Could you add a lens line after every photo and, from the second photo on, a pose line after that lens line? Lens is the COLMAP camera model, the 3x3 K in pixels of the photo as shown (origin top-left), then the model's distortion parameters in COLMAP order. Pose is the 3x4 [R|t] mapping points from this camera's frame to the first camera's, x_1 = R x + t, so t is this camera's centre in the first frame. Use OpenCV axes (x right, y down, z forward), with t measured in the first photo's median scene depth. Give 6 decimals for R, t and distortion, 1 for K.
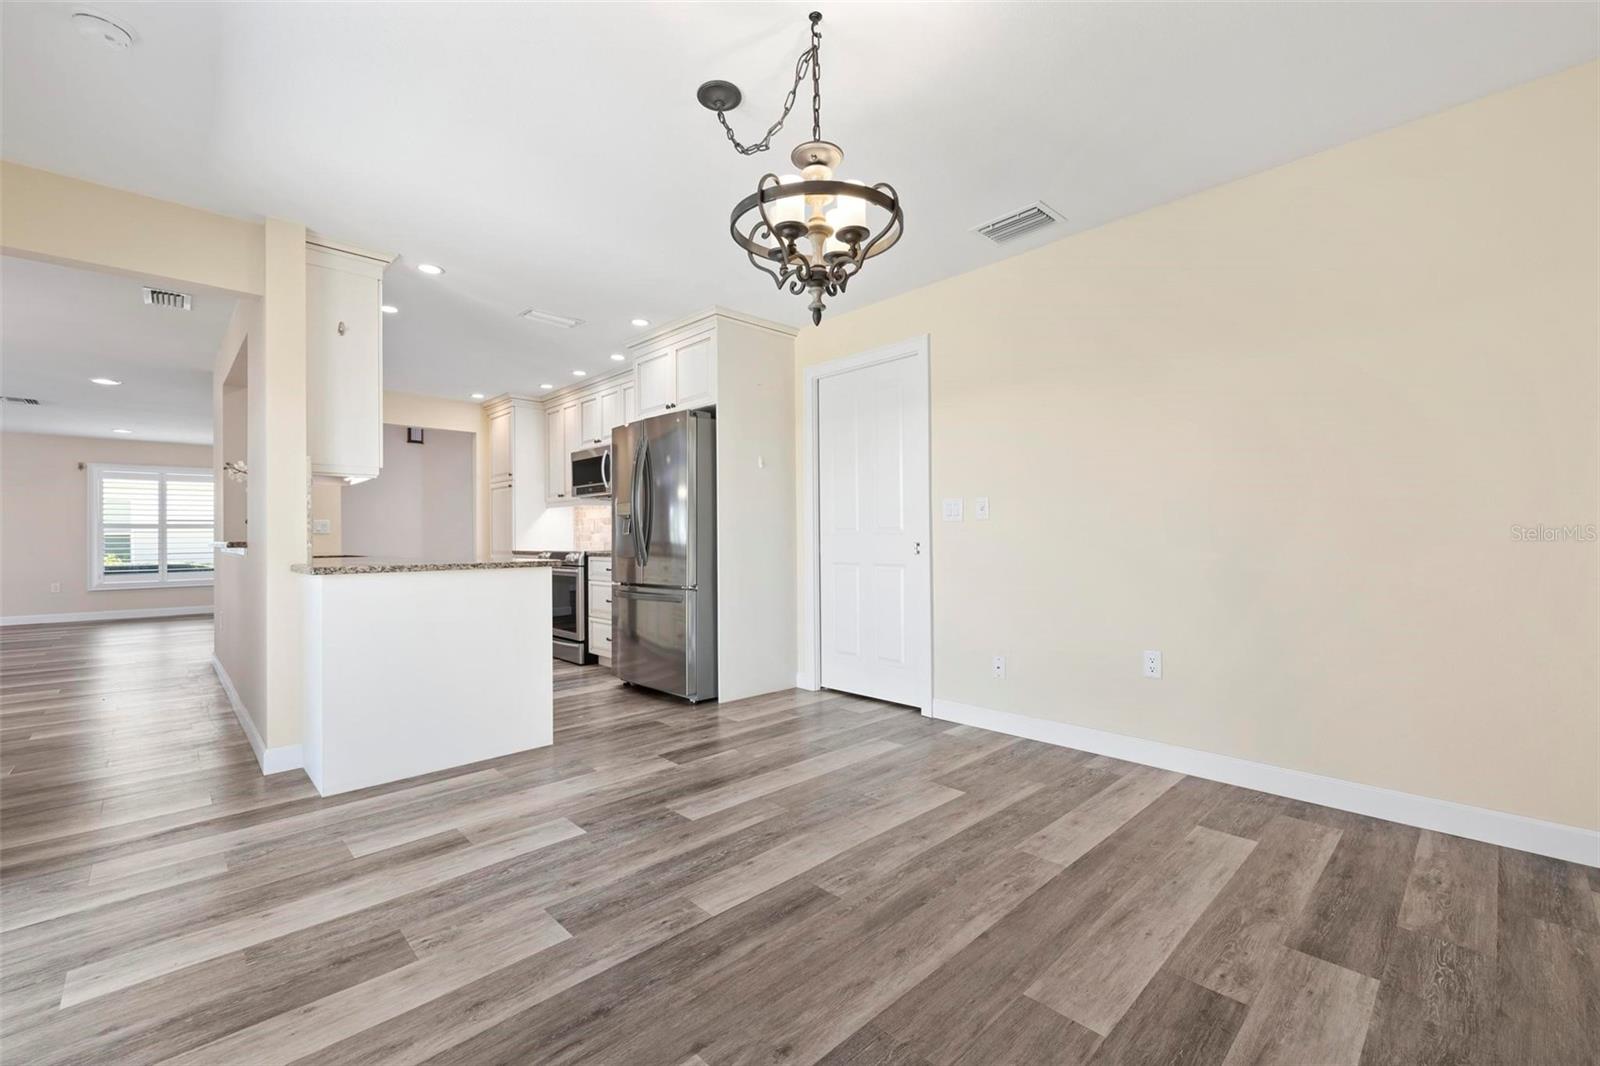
lens RADIAL K [[676.2, 0, 806.0], [0, 676.2, 527.1], [0, 0, 1]] dist [-0.000823, -0.000268]
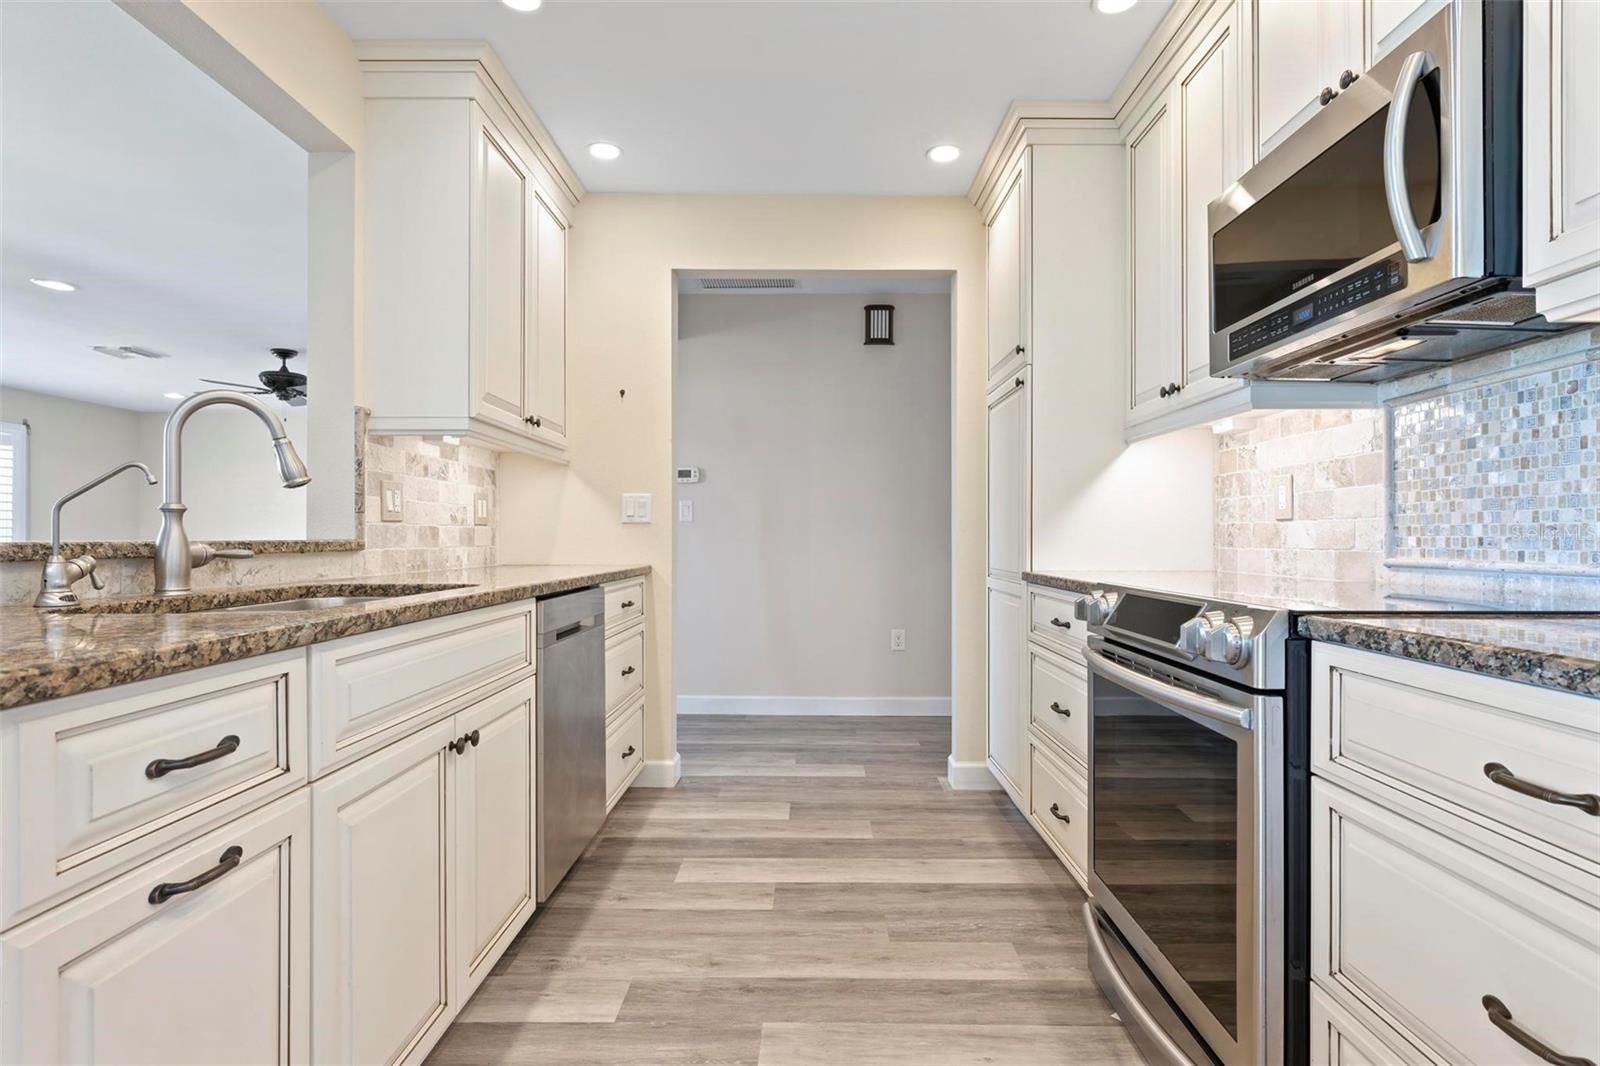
lens RADIAL K [[822.7, 0, 810.1], [0, 822.7, 537.4], [0, 0, 1]] dist [0.000737, 0.000111]
pose [[0.714073, 0.010733, -0.699989, -0.520861], [0.001659, 0.999854, 0.017024, 0.024464], [0.700069, -0.013317, 0.713951, 1.481135]]
